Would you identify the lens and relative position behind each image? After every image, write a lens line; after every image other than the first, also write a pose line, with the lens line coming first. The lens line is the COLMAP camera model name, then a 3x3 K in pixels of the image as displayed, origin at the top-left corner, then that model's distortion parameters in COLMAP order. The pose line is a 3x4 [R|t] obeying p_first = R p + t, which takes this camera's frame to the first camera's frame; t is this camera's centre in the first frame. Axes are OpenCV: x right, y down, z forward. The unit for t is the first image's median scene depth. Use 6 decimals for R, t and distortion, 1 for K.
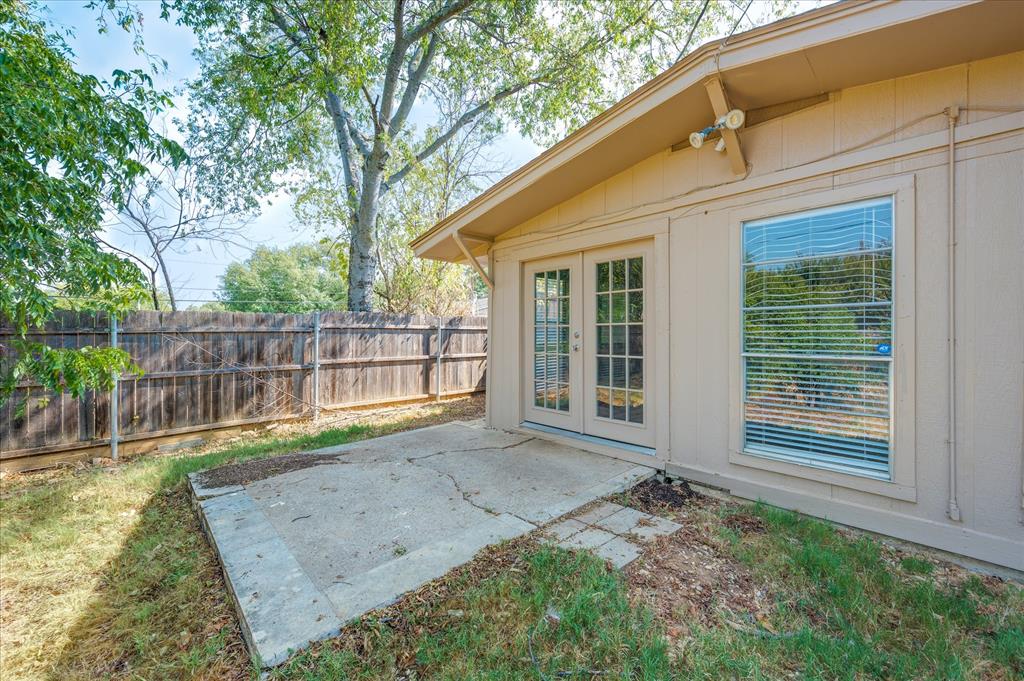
lens RADIAL K [[403.6, 0, 514.9], [0, 403.6, 335.5], [0, 0, 1]] dist [-0.000725, 0.000635]
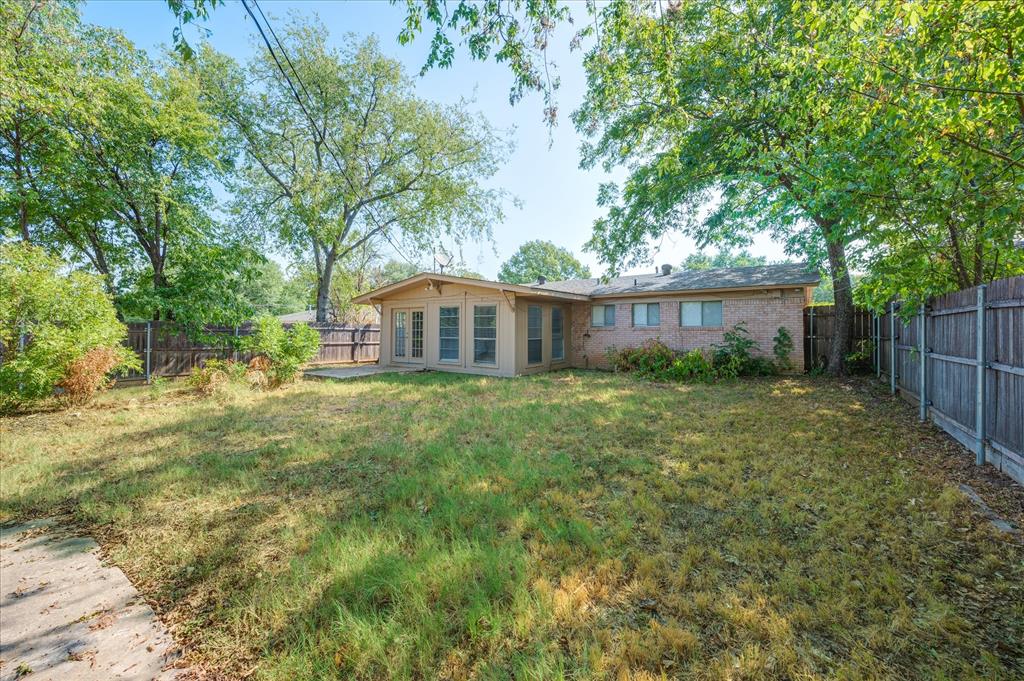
lens RADIAL K [[403.6, 0, 510.1], [0, 403.6, 332.0], [0, 0, 1]] dist [-0.000725, 0.000635]
pose [[0.979737, 0.011751, 0.199942, 0.340286], [-0.009793, 0.999894, -0.010776, 0.019221], [-0.200048, 0.008600, 0.979748, -2.554822]]
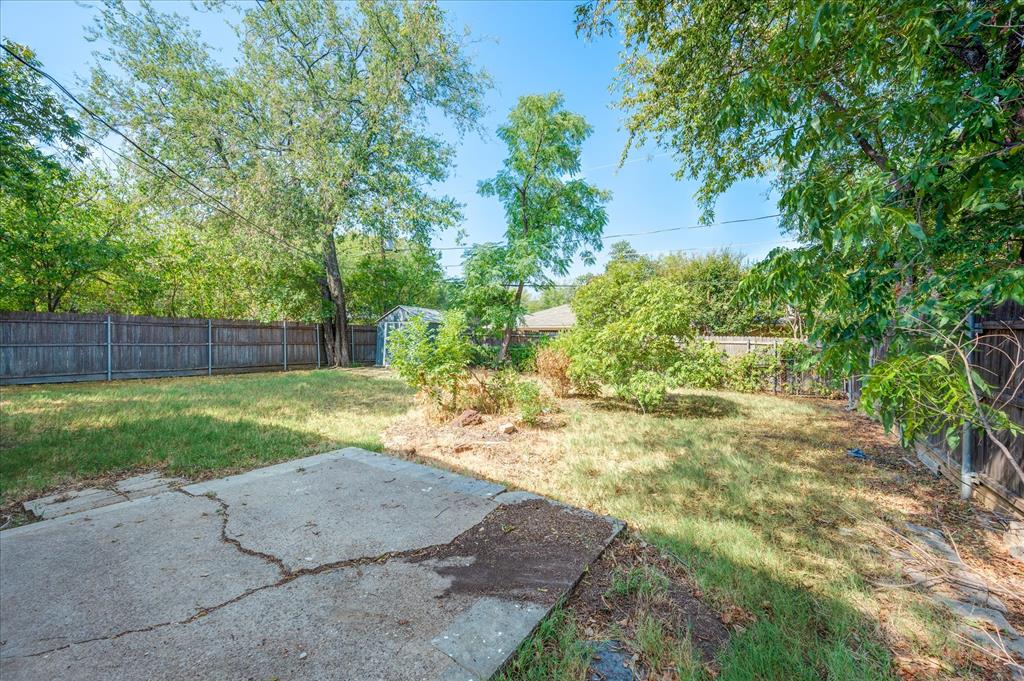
lens RADIAL K [[403.6, 0, 519.6], [0, 403.6, 340.8], [0, 0, 1]] dist [-0.000725, 0.000635]
pose [[-0.972339, 0.005550, -0.233507, -0.426342], [0.002938, 0.999929, 0.011531, 0.008250], [0.233554, 0.010526, -0.972287, 1.551101]]
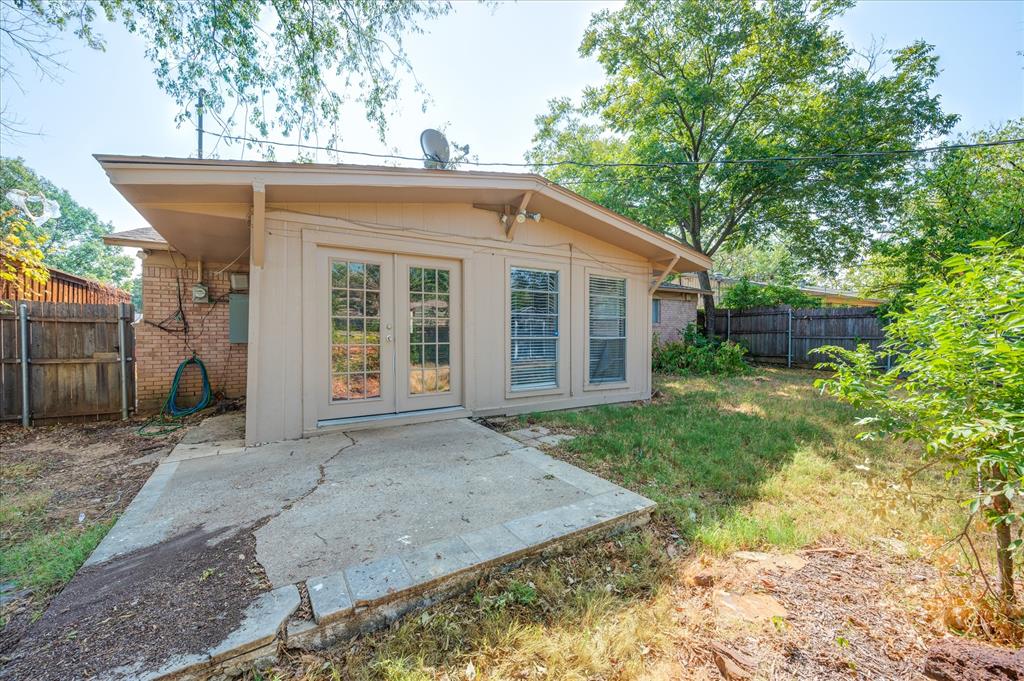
lens RADIAL K [[403.6, 0, 503.5], [0, 403.6, 338.7], [0, 0, 1]] dist [-0.000725, 0.000635]
pose [[0.215664, -0.006316, 0.976447, -0.944095], [0.007856, 0.999958, 0.004733, 0.032065], [-0.976436, 0.006650, 0.215705, 0.486780]]
